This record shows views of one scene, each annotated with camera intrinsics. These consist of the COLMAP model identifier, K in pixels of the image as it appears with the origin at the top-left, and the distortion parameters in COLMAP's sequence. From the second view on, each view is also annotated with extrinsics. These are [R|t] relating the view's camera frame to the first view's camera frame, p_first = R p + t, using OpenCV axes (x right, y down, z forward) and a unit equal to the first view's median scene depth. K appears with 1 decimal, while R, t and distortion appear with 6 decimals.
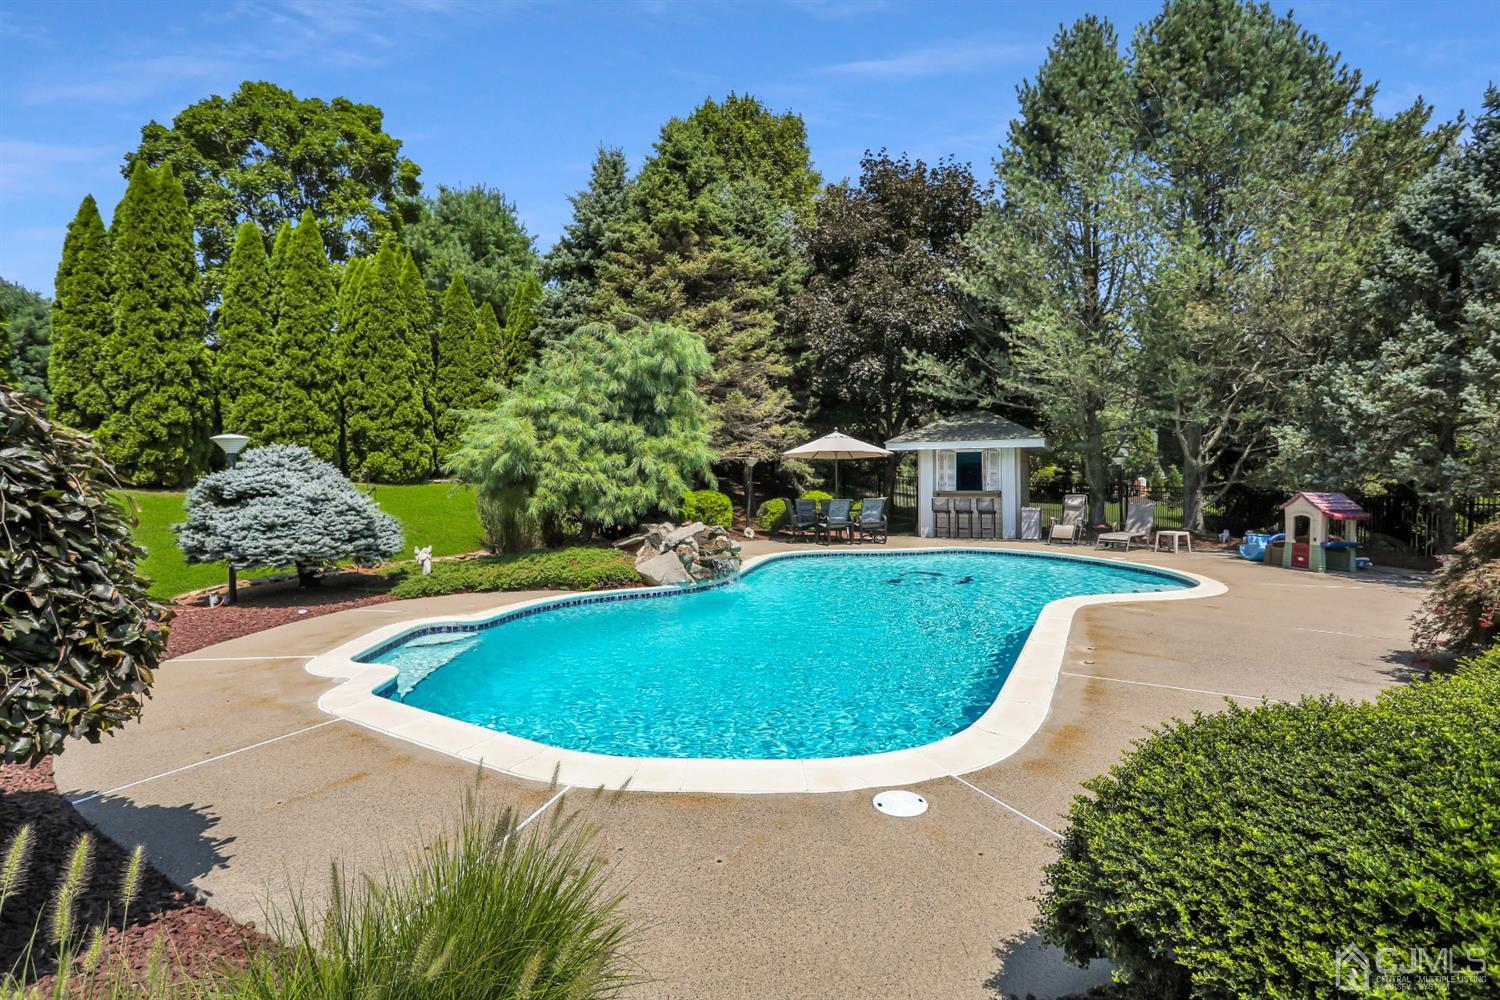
lens RADIAL K [[730.8, 0, 746.7], [0, 730.8, 489.7], [0, 0, 1]] dist [-0.052818, 0.022550]
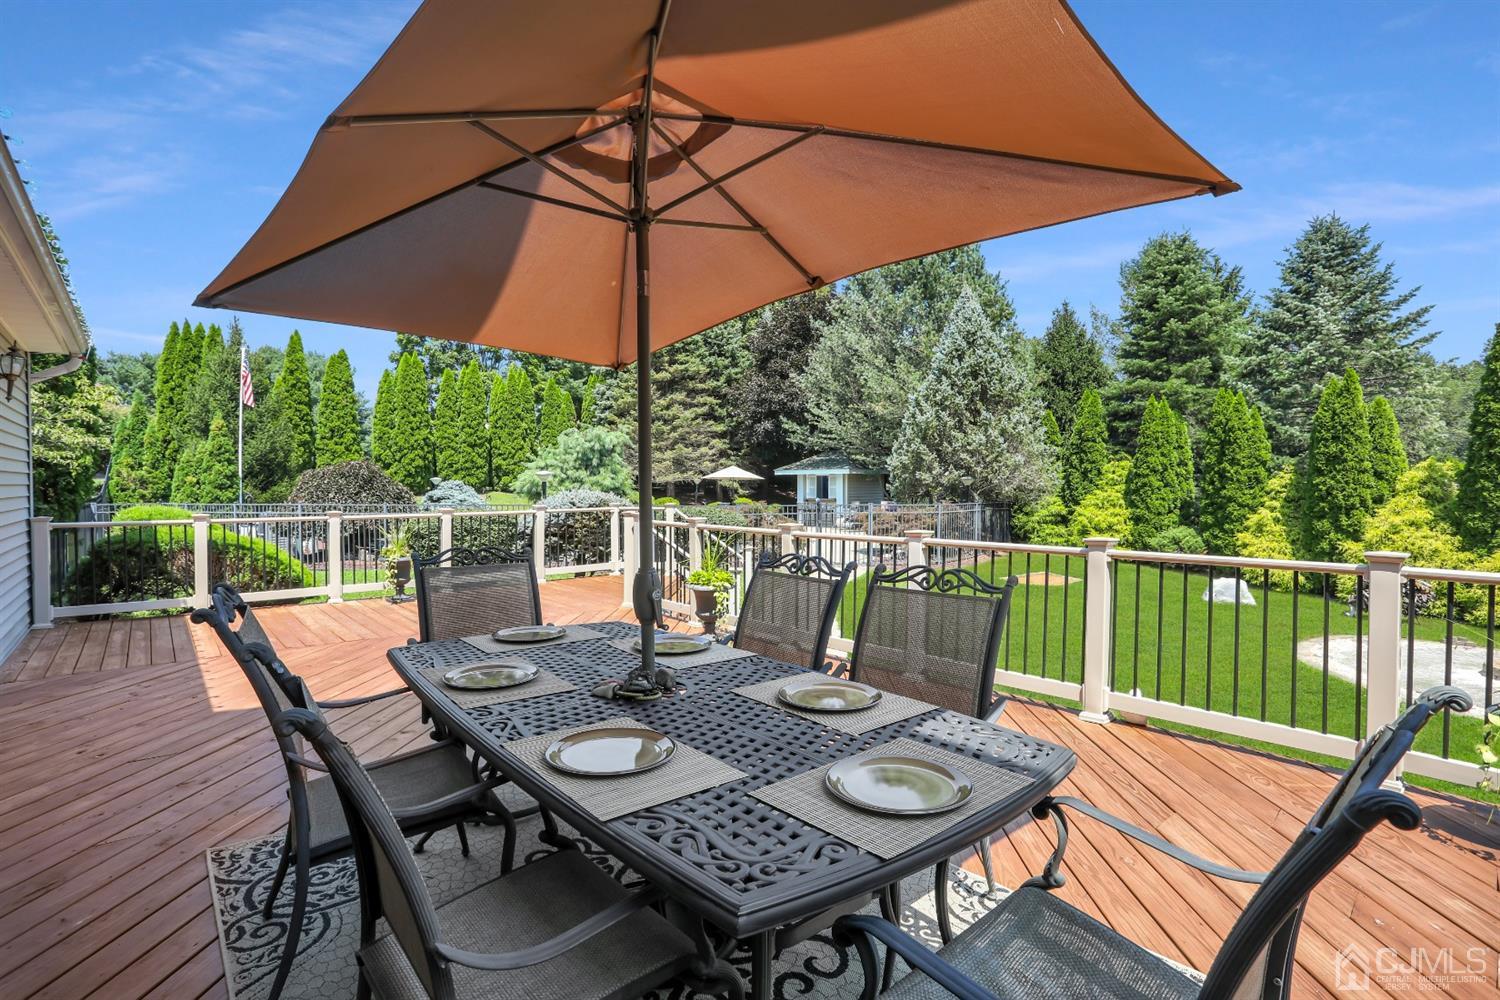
lens RADIAL K [[730.8, 0, 751.8], [0, 730.8, 499.4], [0, 0, 1]] dist [-0.052818, 0.022550]
pose [[0.971899, 0.010463, -0.235167, 0.775022], [-0.008006, 0.999903, 0.011399, -0.021618], [0.235264, -0.009196, 0.971888, -0.990471]]
